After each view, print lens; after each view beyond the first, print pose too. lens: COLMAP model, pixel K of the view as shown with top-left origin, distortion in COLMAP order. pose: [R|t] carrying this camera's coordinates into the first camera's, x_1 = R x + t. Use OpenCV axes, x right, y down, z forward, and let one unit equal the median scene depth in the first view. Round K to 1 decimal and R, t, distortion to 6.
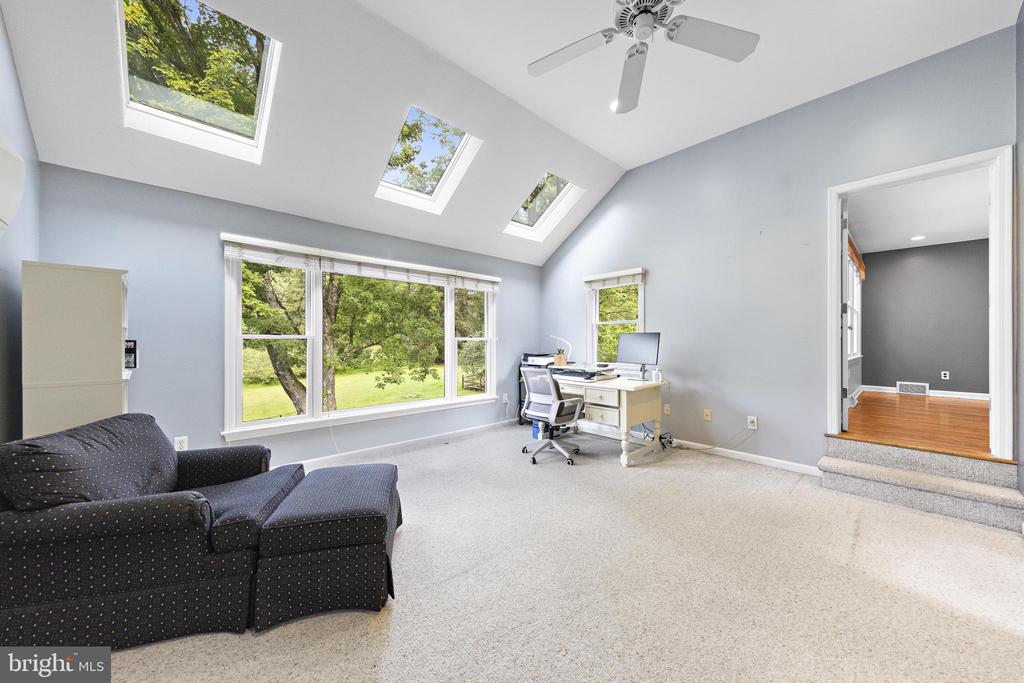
lens RADIAL K [[374.5, 0, 515.4], [0, 374.5, 344.5], [0, 0, 1]] dist [0.006385, -0.000010]
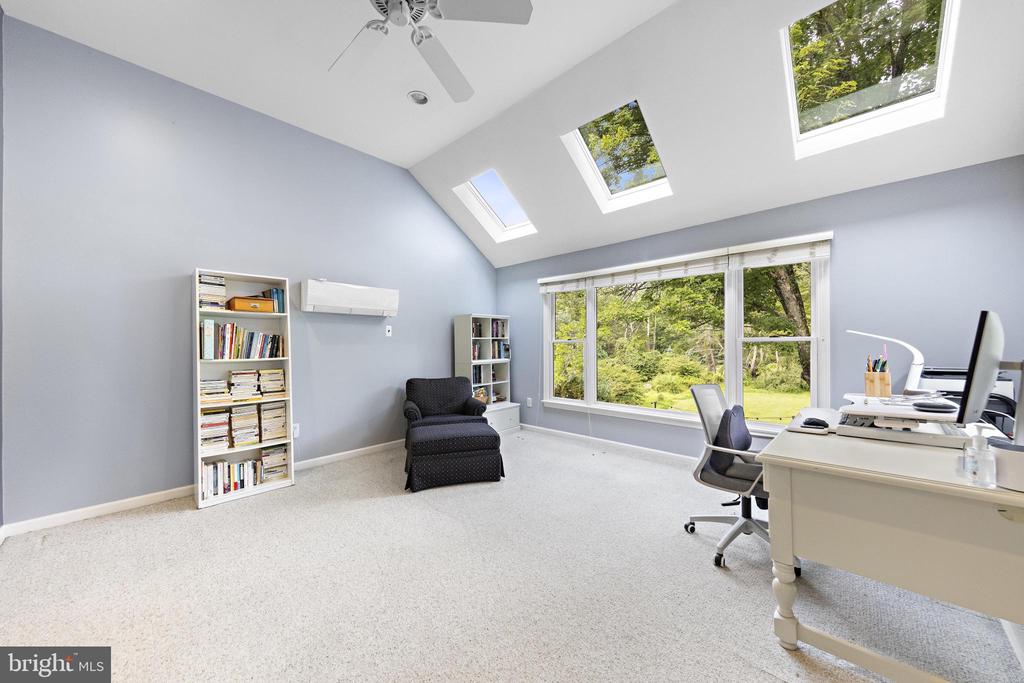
lens RADIAL K [[374.5, 0, 515.4], [0, 374.5, 344.5], [0, 0, 1]] dist [0.006385, -0.000010]
pose [[0.033128, -0.001347, -0.999450, 0.552408], [-0.001277, 0.999998, -0.001390, -0.004801], [0.999450, 0.001322, 0.033127, 0.538161]]
